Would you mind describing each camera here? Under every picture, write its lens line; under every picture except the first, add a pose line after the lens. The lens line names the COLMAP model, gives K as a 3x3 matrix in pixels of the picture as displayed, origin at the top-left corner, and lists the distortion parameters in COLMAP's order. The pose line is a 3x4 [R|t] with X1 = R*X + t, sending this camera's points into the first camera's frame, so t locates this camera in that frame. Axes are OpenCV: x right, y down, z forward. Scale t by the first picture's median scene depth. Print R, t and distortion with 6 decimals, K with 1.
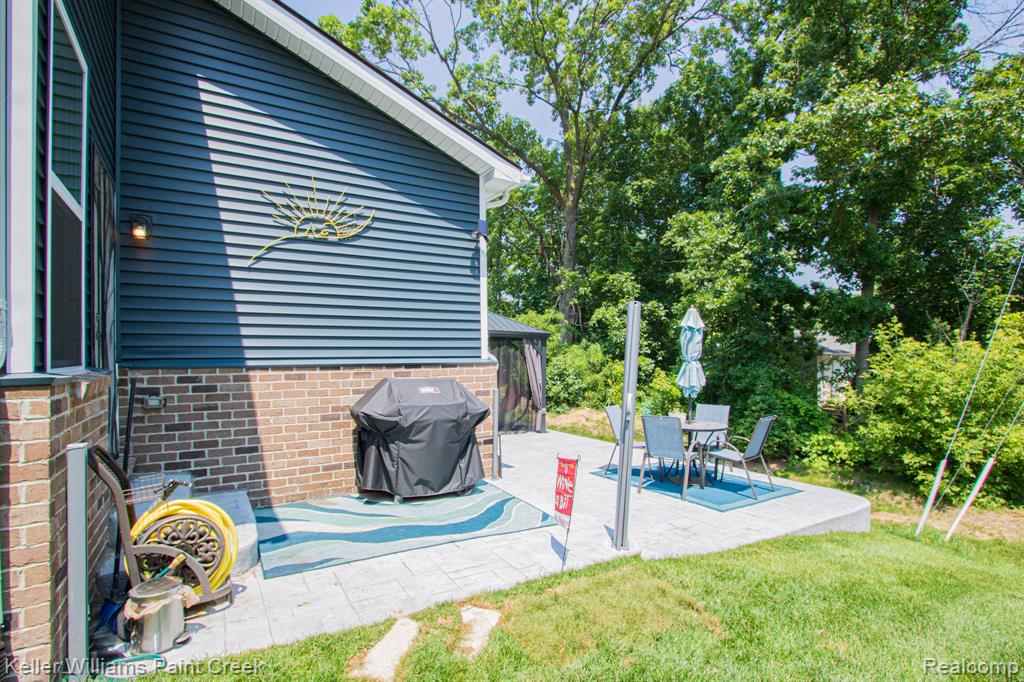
lens RADIAL K [[516.2, 0, 521.3], [0, 516.2, 348.8], [0, 0, 1]] dist [-0.011896, 0.000271]
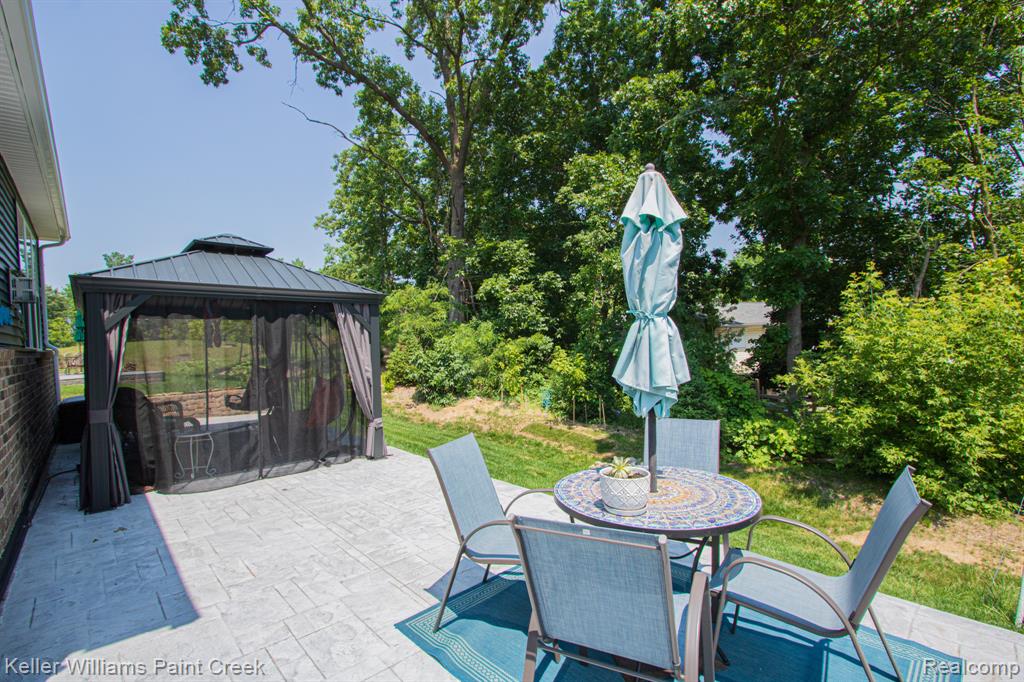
lens RADIAL K [[471.1, 0, 518.0], [0, 471.1, 346.2], [0, 0, 1]] dist [-0.013478, 0.000016]
pose [[0.983424, -0.038416, 0.177206, 0.060214], [0.033548, 0.998975, 0.030392, 0.010292], [-0.178192, -0.023943, 0.983704, 0.233810]]
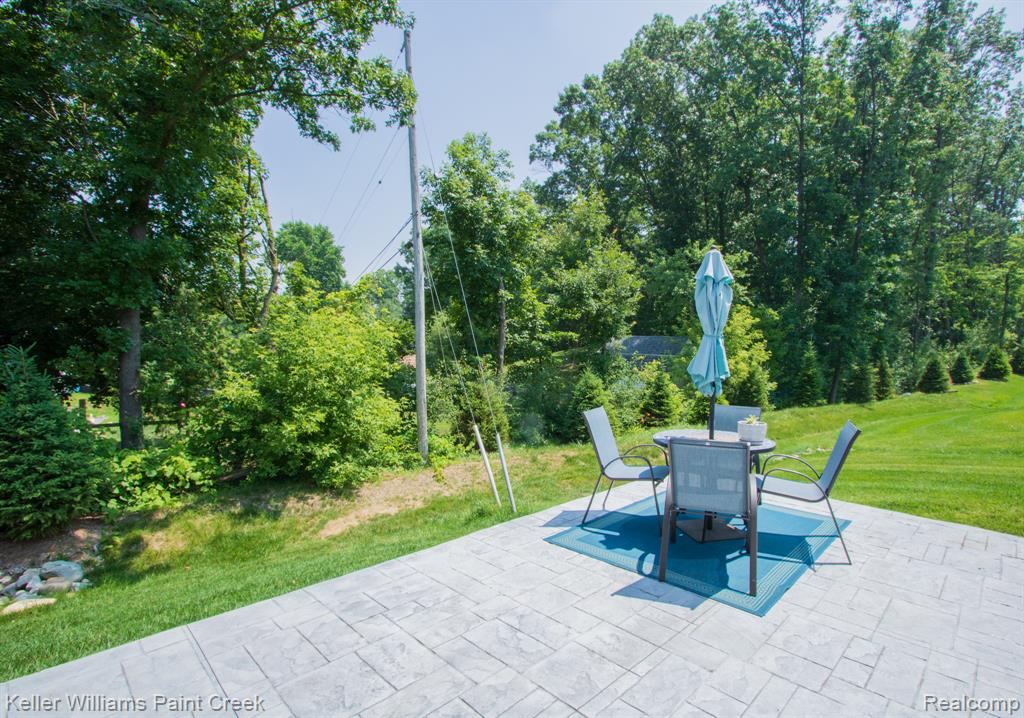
lens RADIAL K [[499.2, 0, 546.7], [0, 499.2, 361.0], [0, 0, 1]] dist [-0.002597, -0.000545]
pose [[-0.241139, -0.038142, 0.969741, -0.070039], [-0.037936, 0.998834, 0.029853, 0.014092], [-0.969749, -0.029589, -0.242305, 0.453507]]
